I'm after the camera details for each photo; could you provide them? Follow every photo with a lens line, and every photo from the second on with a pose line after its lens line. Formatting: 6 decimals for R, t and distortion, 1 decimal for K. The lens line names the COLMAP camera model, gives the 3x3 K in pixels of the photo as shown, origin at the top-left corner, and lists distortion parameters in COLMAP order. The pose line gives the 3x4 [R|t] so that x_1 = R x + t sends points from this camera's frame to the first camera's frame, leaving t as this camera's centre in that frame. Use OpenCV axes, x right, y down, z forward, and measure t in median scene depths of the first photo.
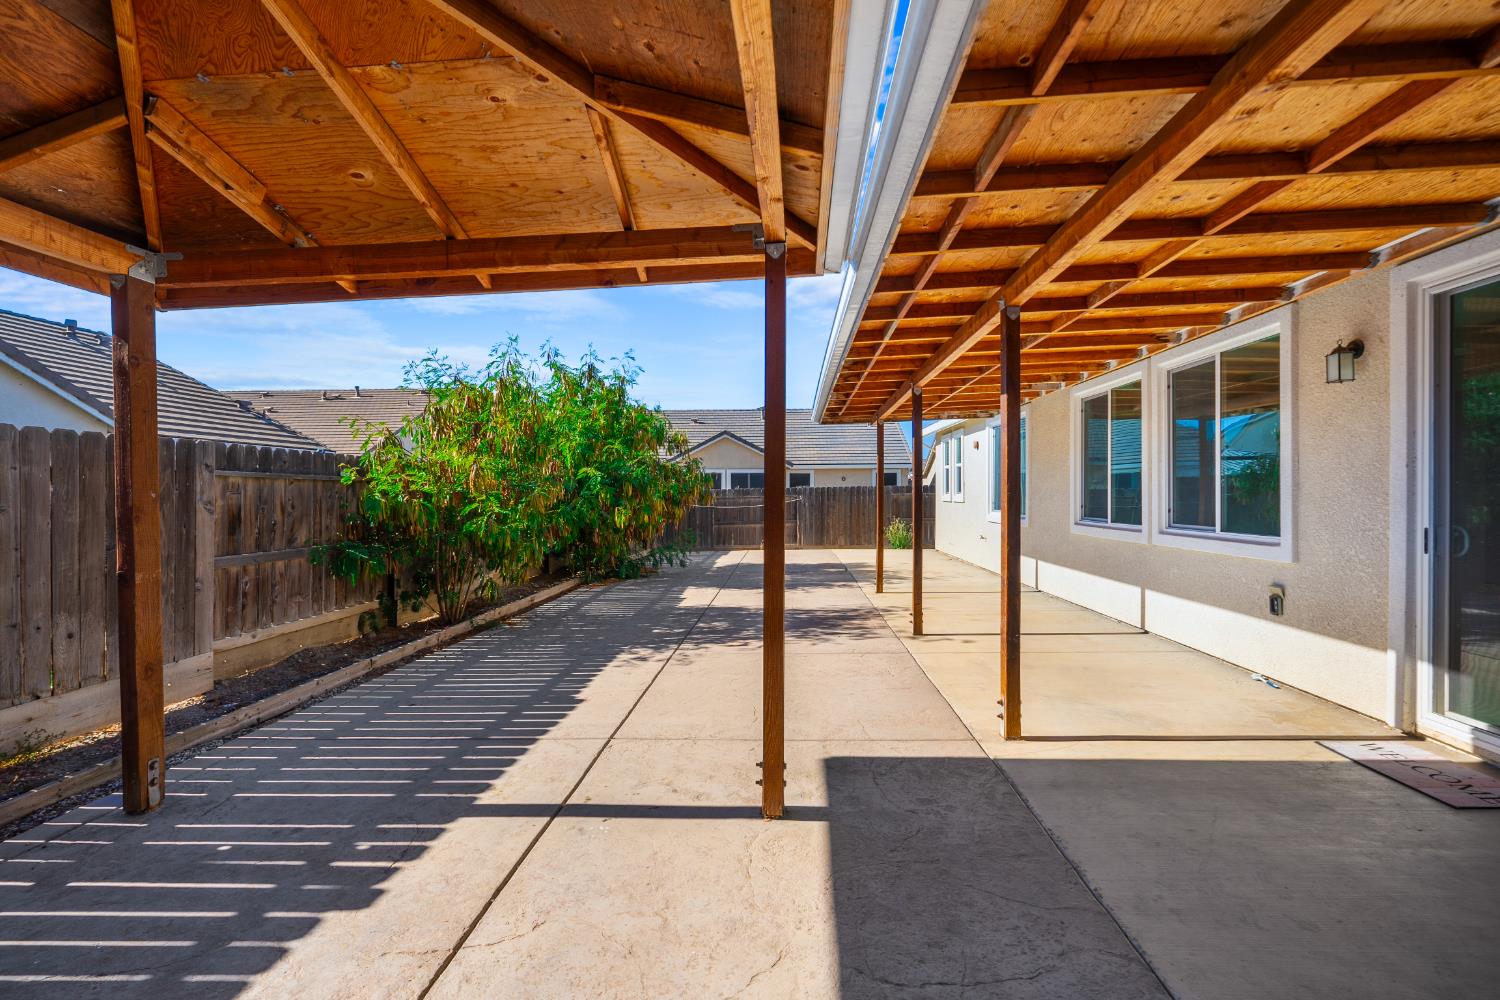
lens RADIAL K [[673.5, 0, 748.4], [0, 673.5, 499.7], [0, 0, 1]] dist [-0.010249, 0.002513]
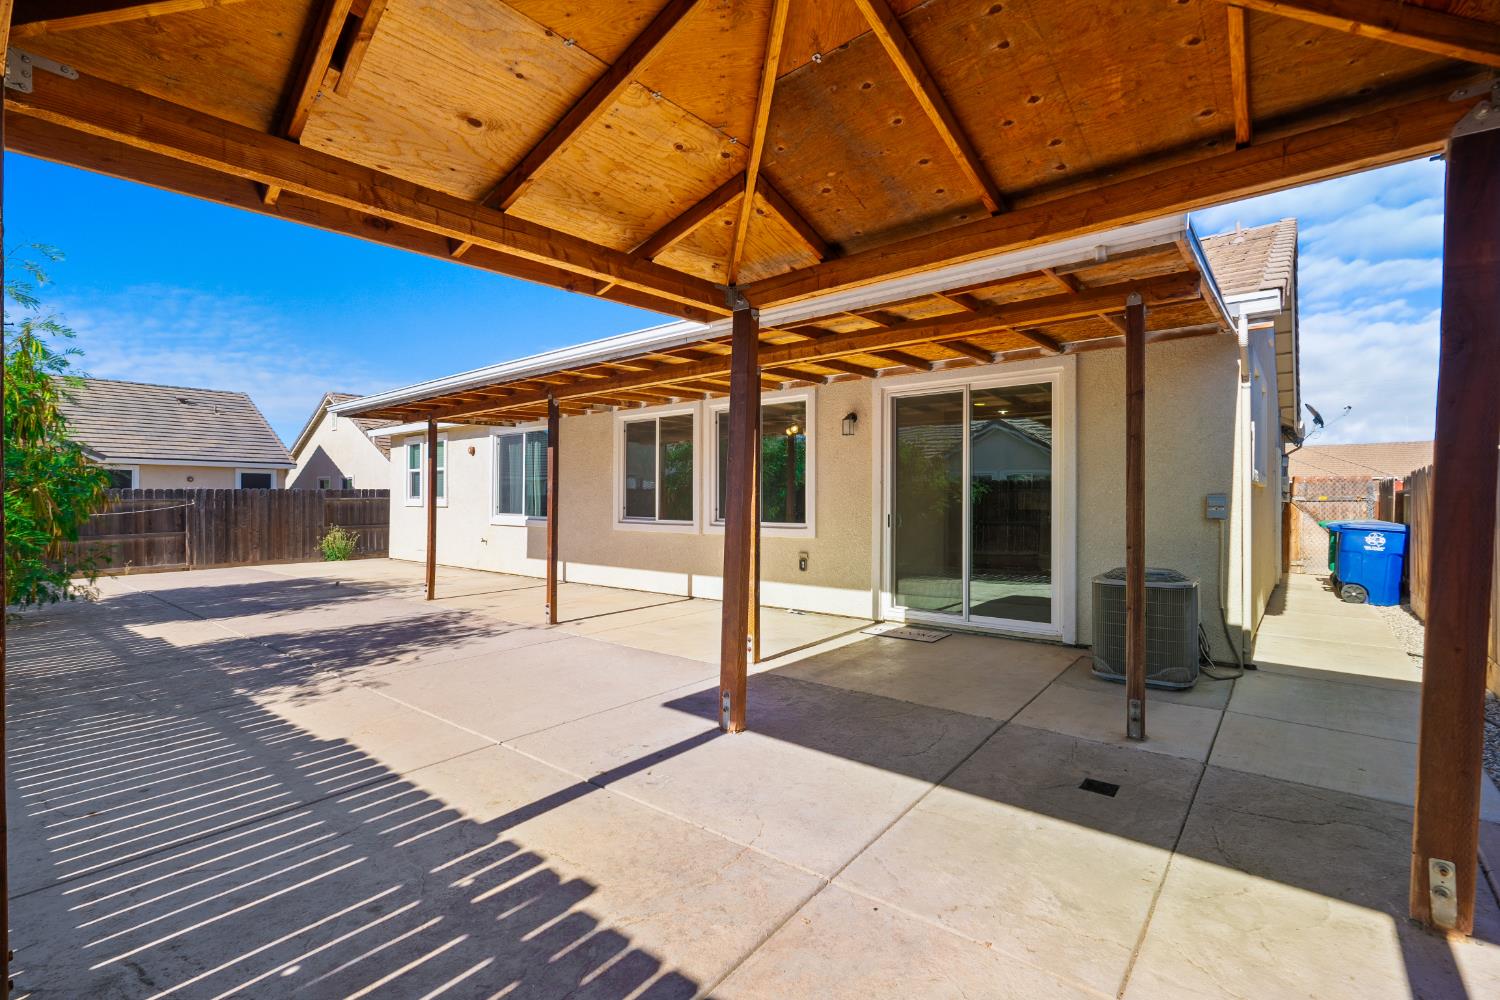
lens RADIAL K [[673.5, 0, 753.8], [0, 673.5, 499.1], [0, 0, 1]] dist [-0.010249, 0.002513]
pose [[0.608480, 0.002305, 0.793566, -0.713194], [0.005471, 0.999960, -0.007099, 0.008260], [-0.793551, 0.008661, 0.608443, 0.096087]]
